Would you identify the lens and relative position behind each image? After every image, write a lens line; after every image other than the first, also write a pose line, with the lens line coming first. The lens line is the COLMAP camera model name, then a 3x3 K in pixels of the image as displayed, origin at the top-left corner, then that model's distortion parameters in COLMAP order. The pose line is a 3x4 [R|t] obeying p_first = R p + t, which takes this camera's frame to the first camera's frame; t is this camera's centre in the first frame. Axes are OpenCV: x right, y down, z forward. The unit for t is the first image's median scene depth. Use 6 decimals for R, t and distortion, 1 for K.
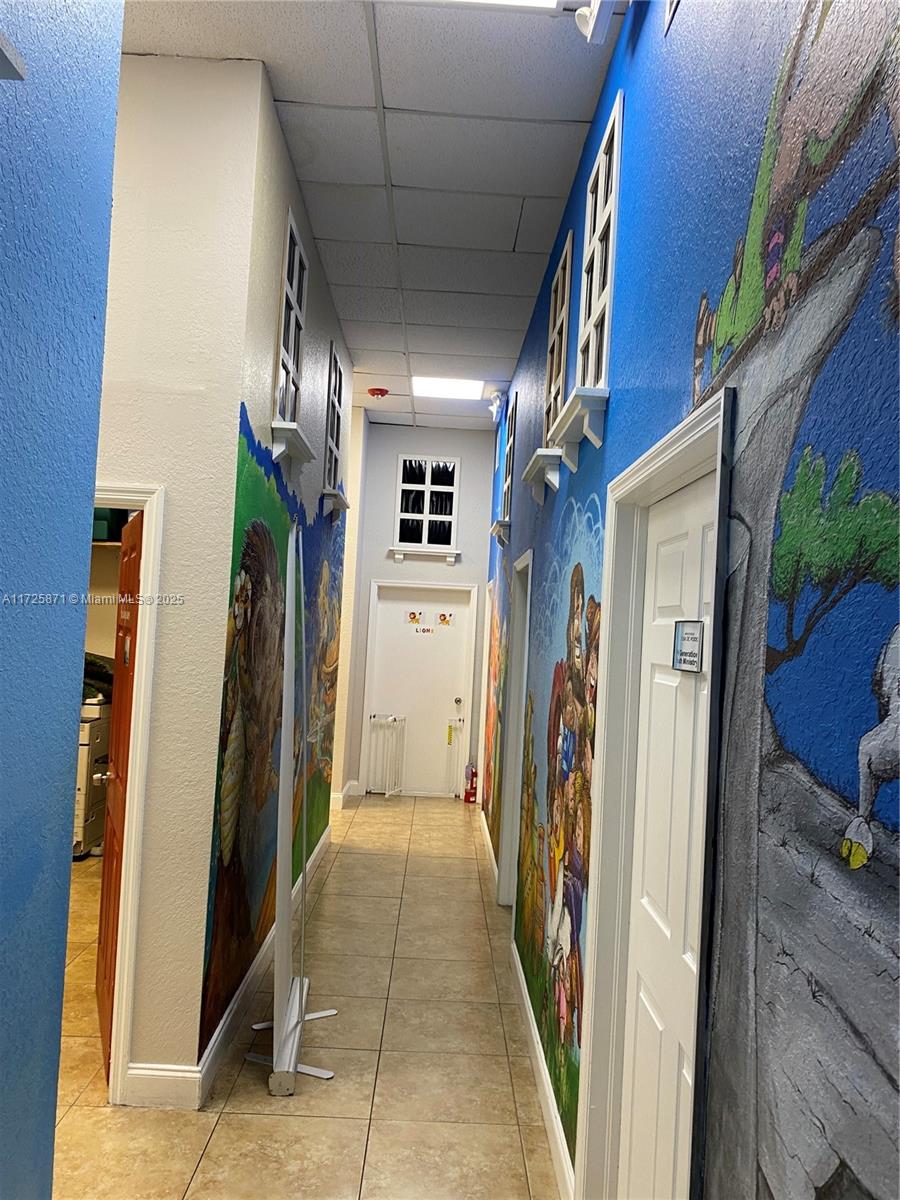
lens RADIAL K [[901.3, 0, 450.2], [0, 901.3, 600.7], [0, 0, 1]] dist [-0.005175, -0.013837]
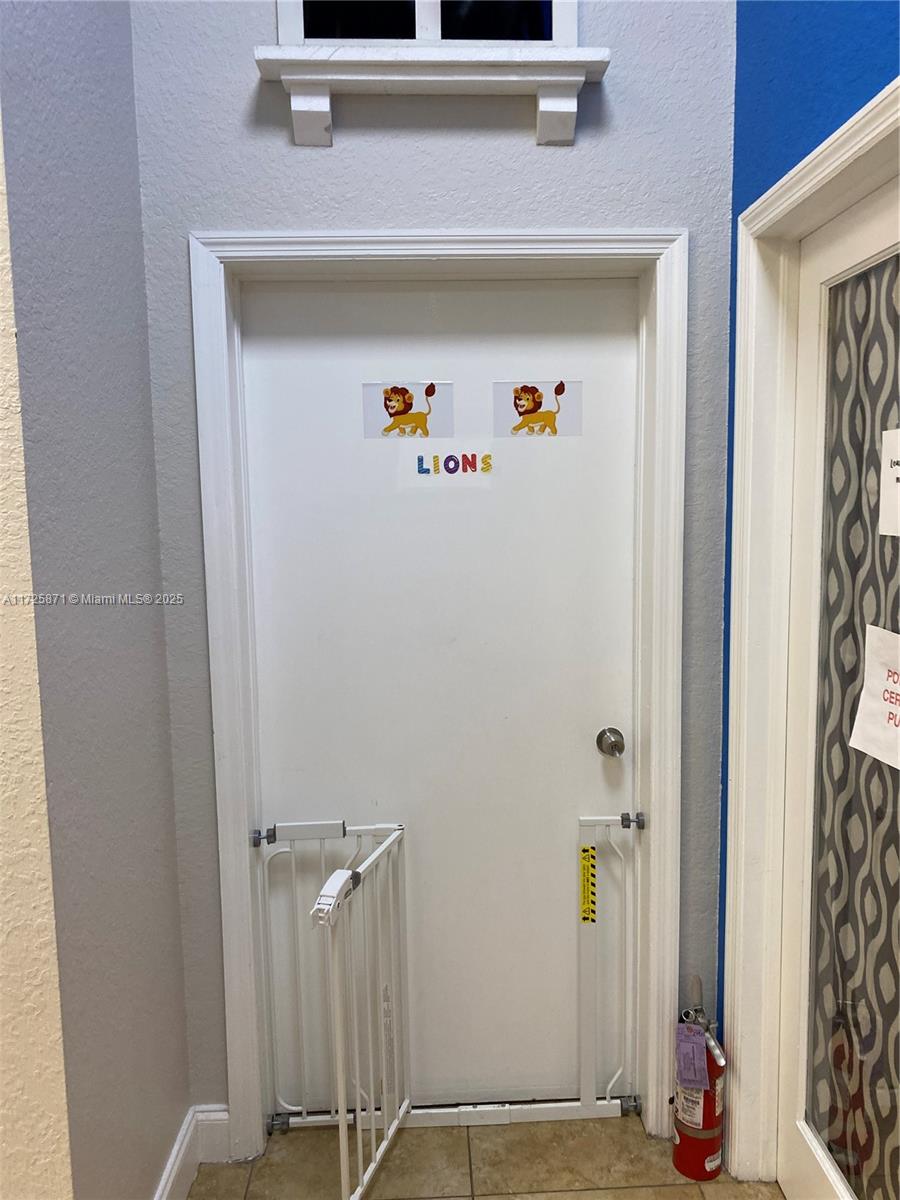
lens RADIAL K [[901.3, 0, 453.4], [0, 901.3, 602.8], [0, 0, 1]] dist [-0.005175, -0.013837]
pose [[0.997358, -0.072317, 0.006903, -0.033278], [0.070962, 0.990181, 0.120444, 0.041467], [-0.015546, -0.119636, 0.992696, 0.770530]]
